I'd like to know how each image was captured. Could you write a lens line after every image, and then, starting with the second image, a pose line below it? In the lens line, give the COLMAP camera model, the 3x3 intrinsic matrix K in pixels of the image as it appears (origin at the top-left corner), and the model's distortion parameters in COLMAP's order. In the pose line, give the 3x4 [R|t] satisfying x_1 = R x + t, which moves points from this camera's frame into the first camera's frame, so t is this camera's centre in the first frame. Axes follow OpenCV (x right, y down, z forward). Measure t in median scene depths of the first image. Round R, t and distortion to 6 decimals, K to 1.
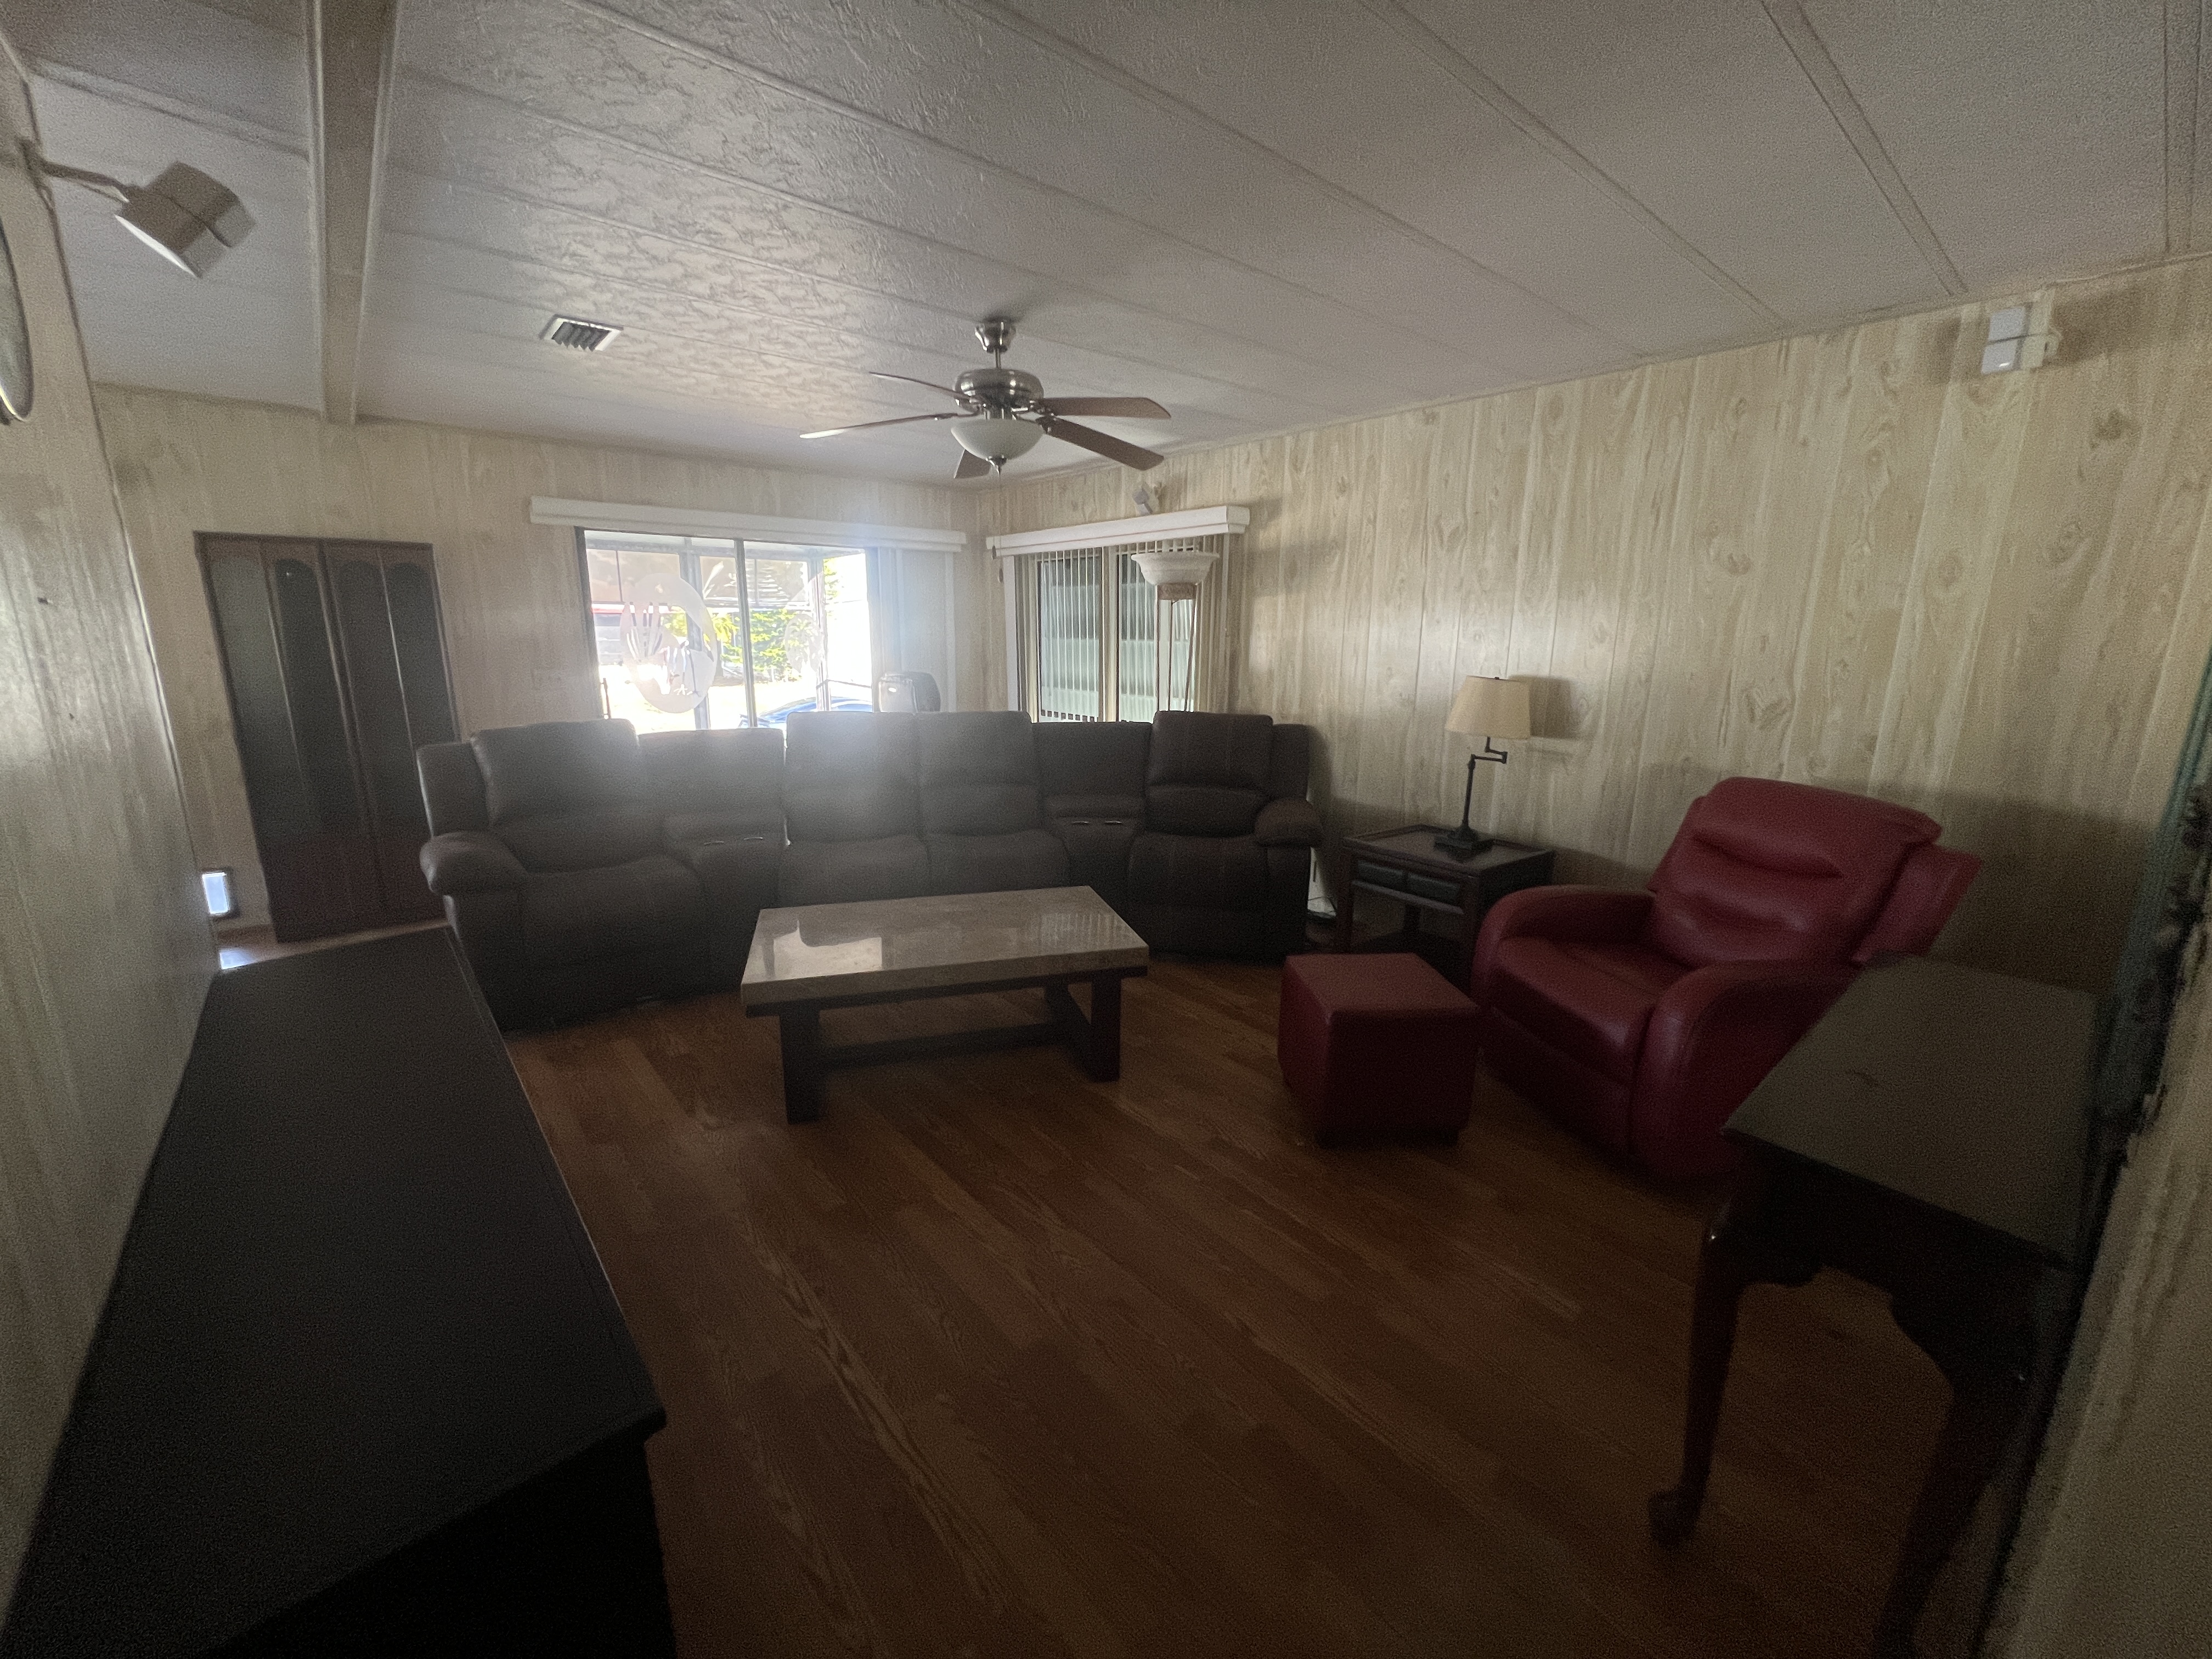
lens RADIAL K [[882.1, 0, 1101.0], [0, 882.1, 818.1], [0, 0, 1]] dist [0.001932, -0.000401]
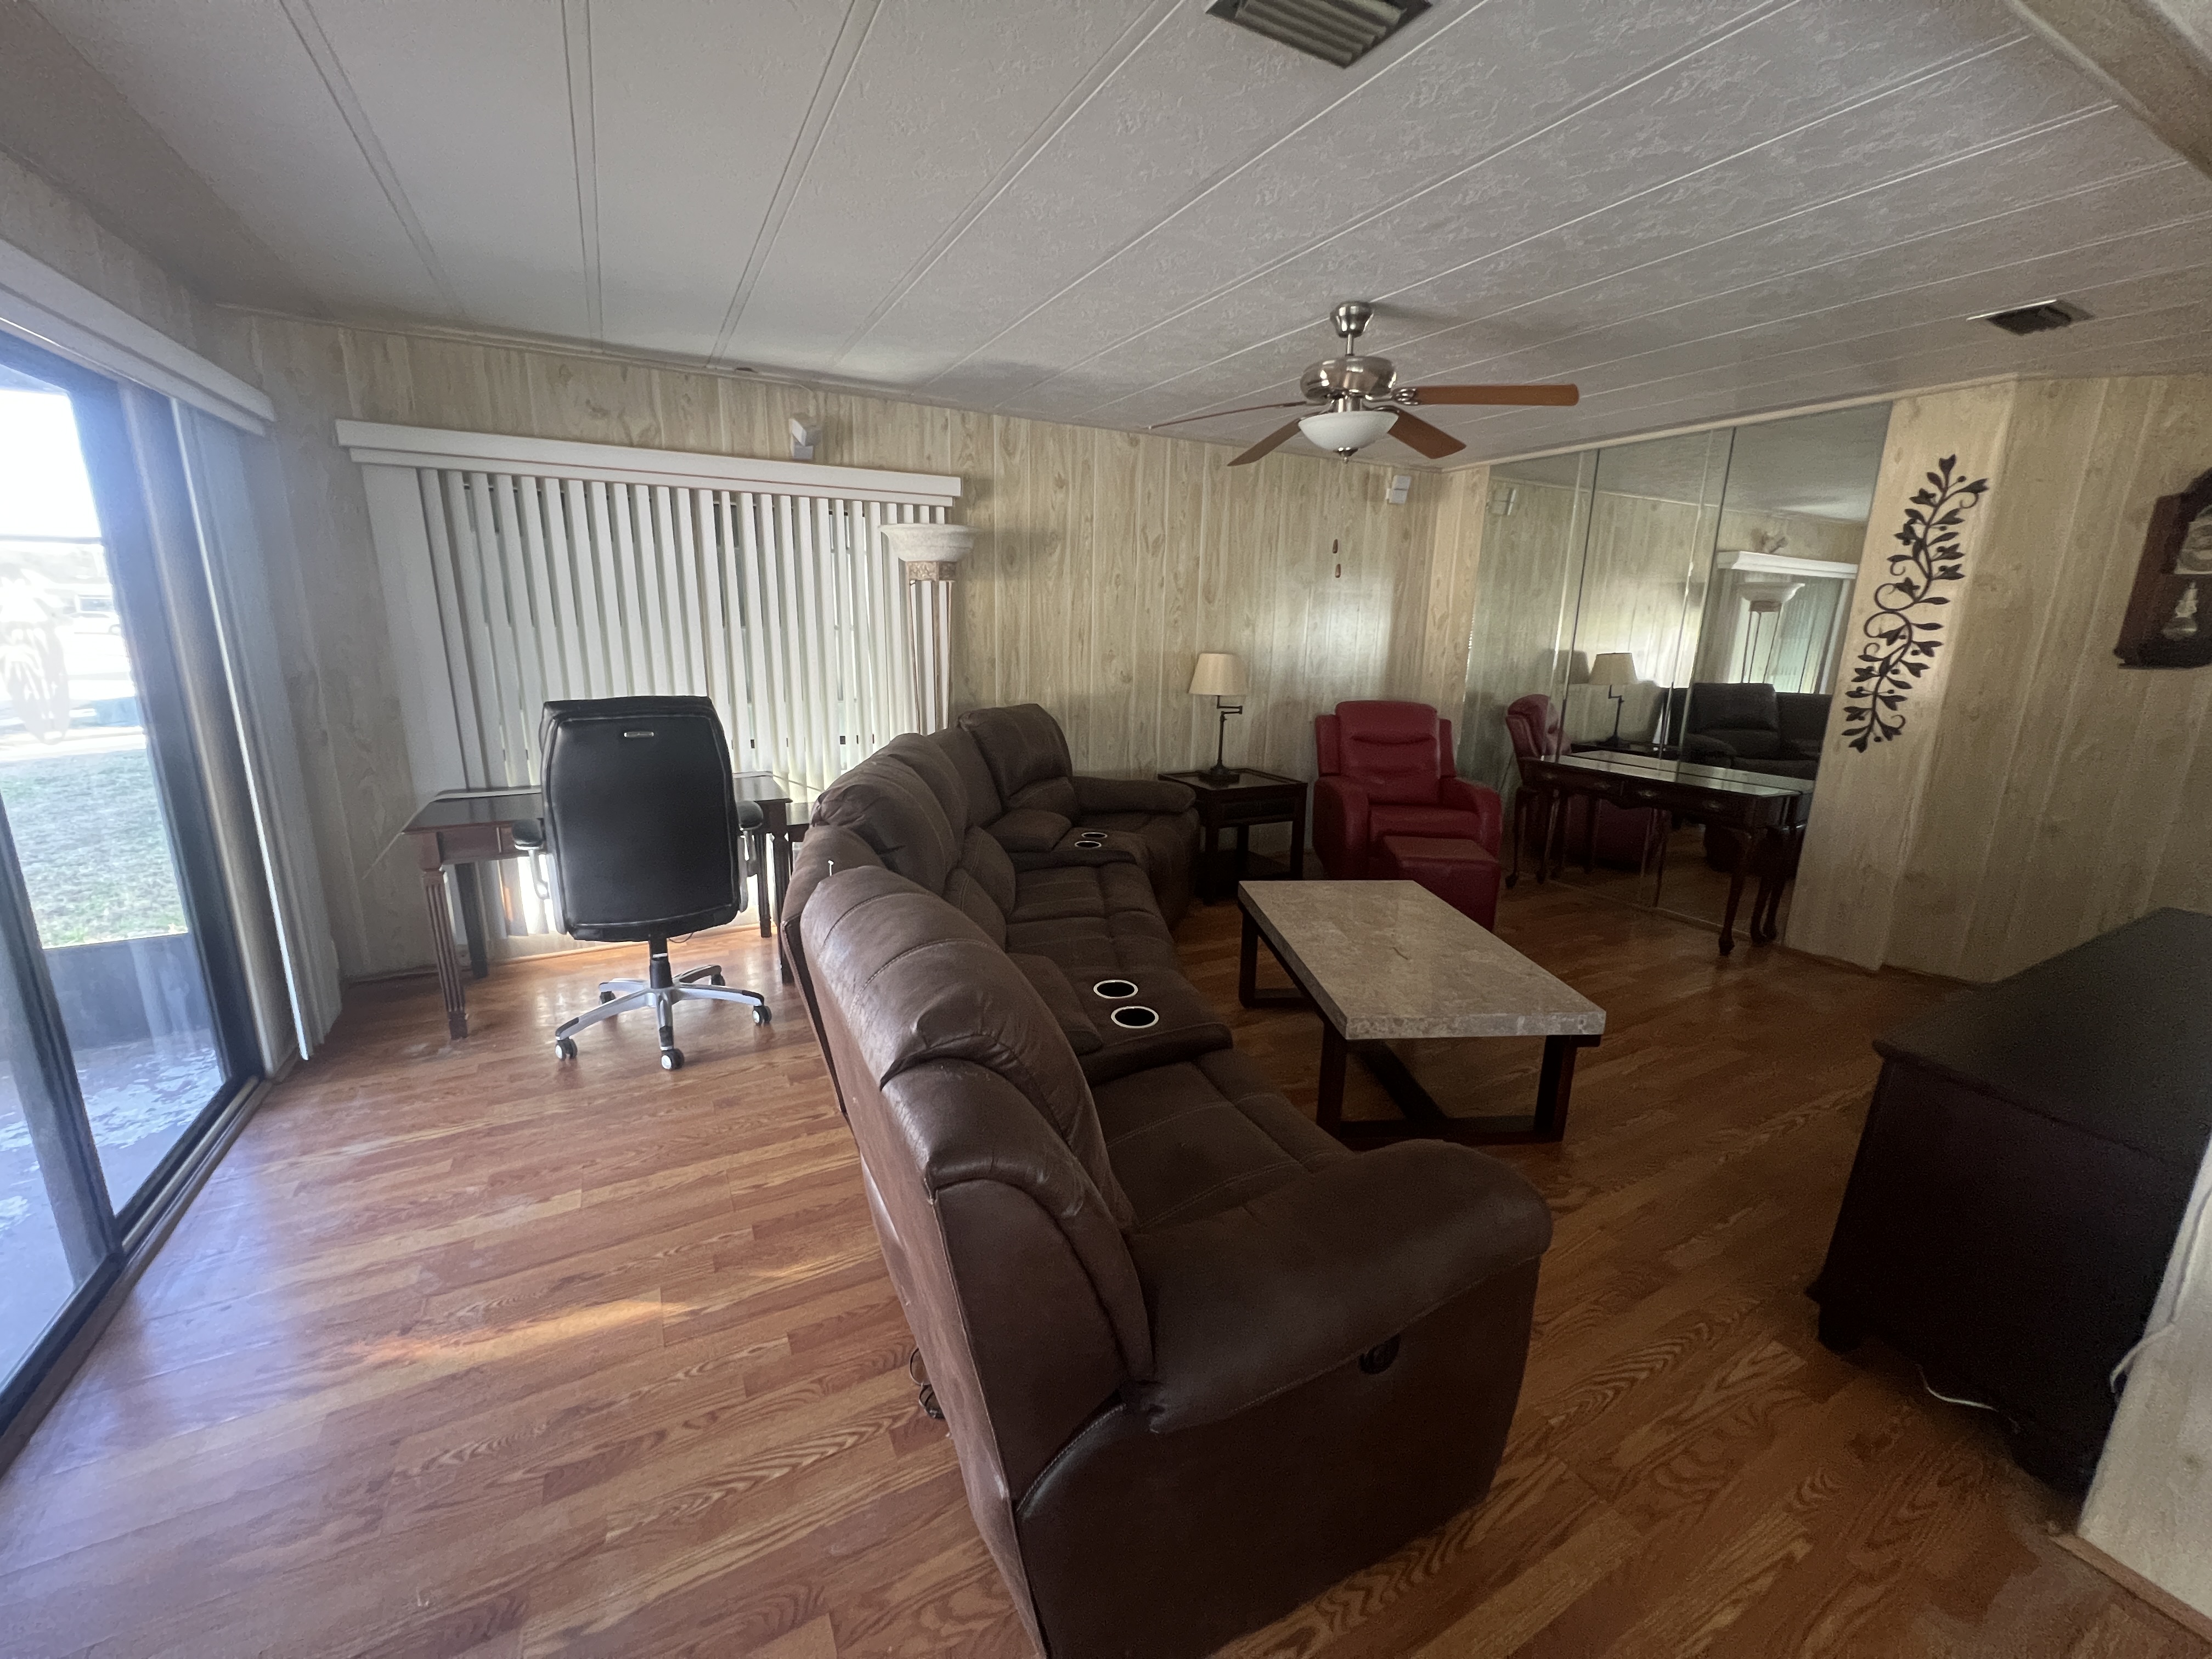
lens RADIAL K [[882.1, 0, 1101.0], [0, 882.1, 818.1], [0, 0, 1]] dist [0.001932, -0.000401]
pose [[0.206894, -0.225251, 0.952080, -0.864785], [0.189393, 0.963949, 0.186903, -0.184122], [-0.959857, 0.141648, 0.242096, 0.792859]]
